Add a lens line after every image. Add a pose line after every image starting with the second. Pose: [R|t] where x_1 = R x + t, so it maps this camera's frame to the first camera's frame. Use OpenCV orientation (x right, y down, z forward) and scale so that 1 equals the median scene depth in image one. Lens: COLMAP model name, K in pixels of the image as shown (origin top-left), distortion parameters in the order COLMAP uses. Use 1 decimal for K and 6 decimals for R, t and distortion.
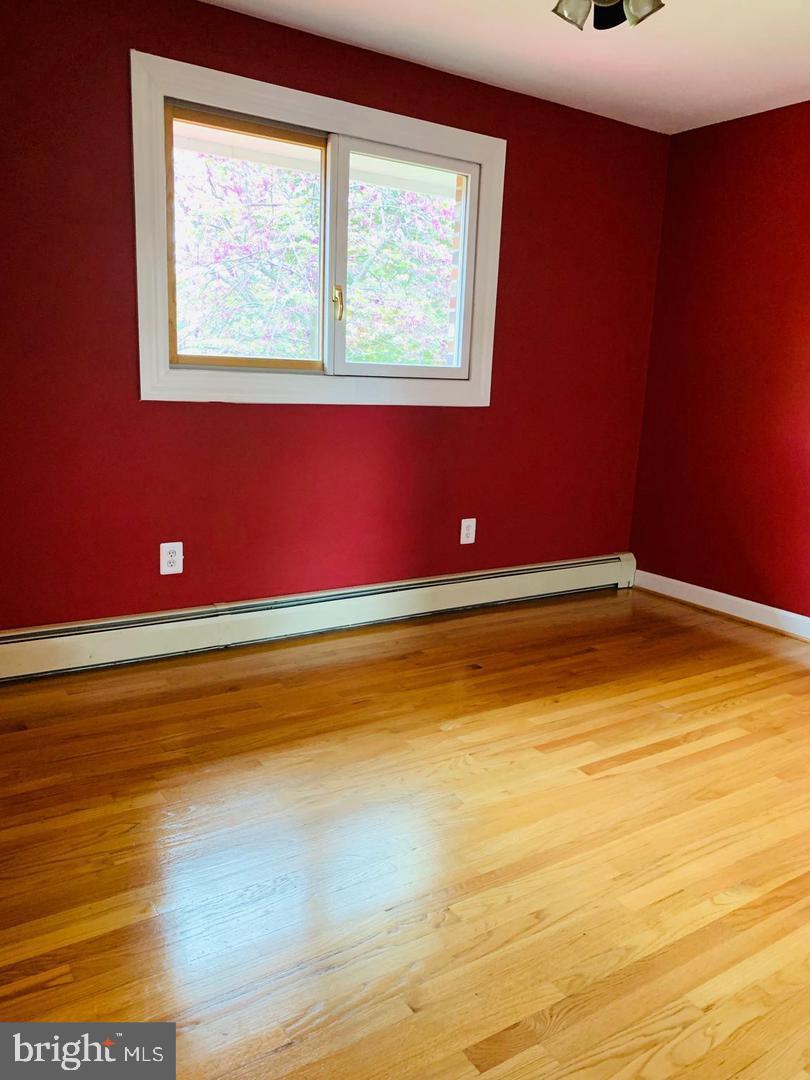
lens RADIAL K [[823.1, 0, 405.0], [0, 823.1, 540.0], [0, 0, 1]] dist [0.067745, -0.145680]
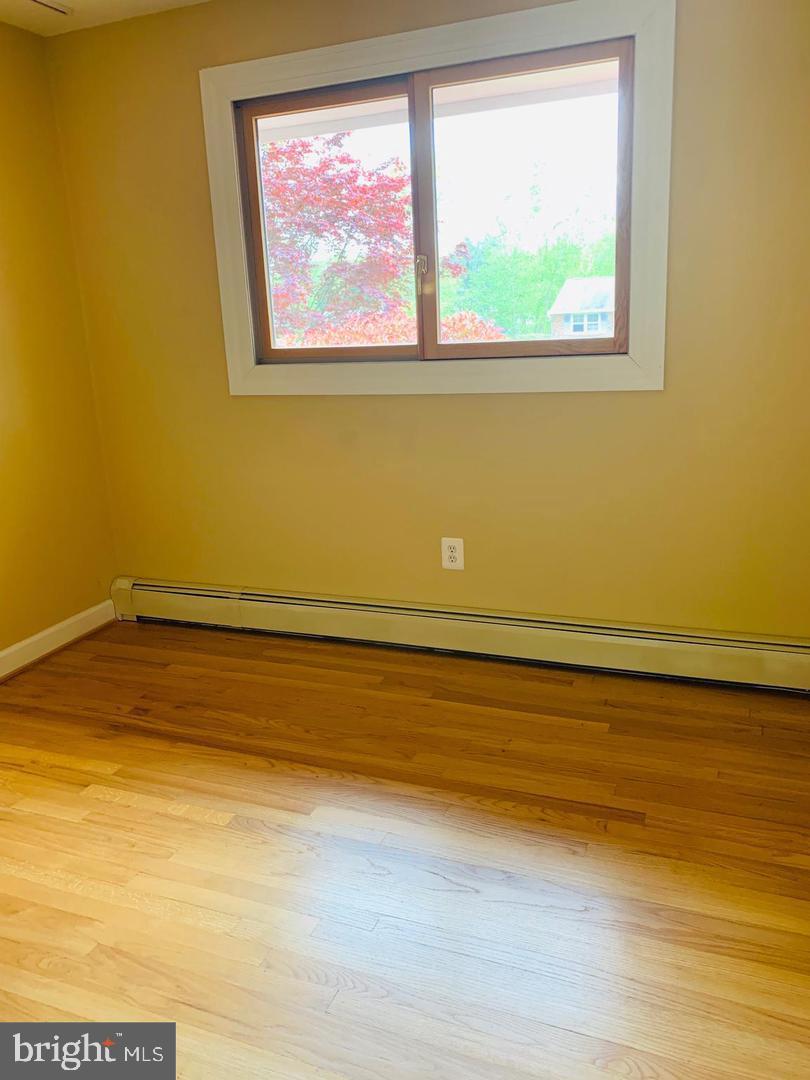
lens RADIAL K [[823.1, 0, 405.0], [0, 823.1, 540.0], [0, 0, 1]] dist [0.067745, -0.145680]
pose [[0.557832, 0.120280, -0.821192, 0.652643], [-0.114088, 0.991163, 0.067676, -0.071978], [0.822075, 0.055937, 0.566625, 0.531908]]
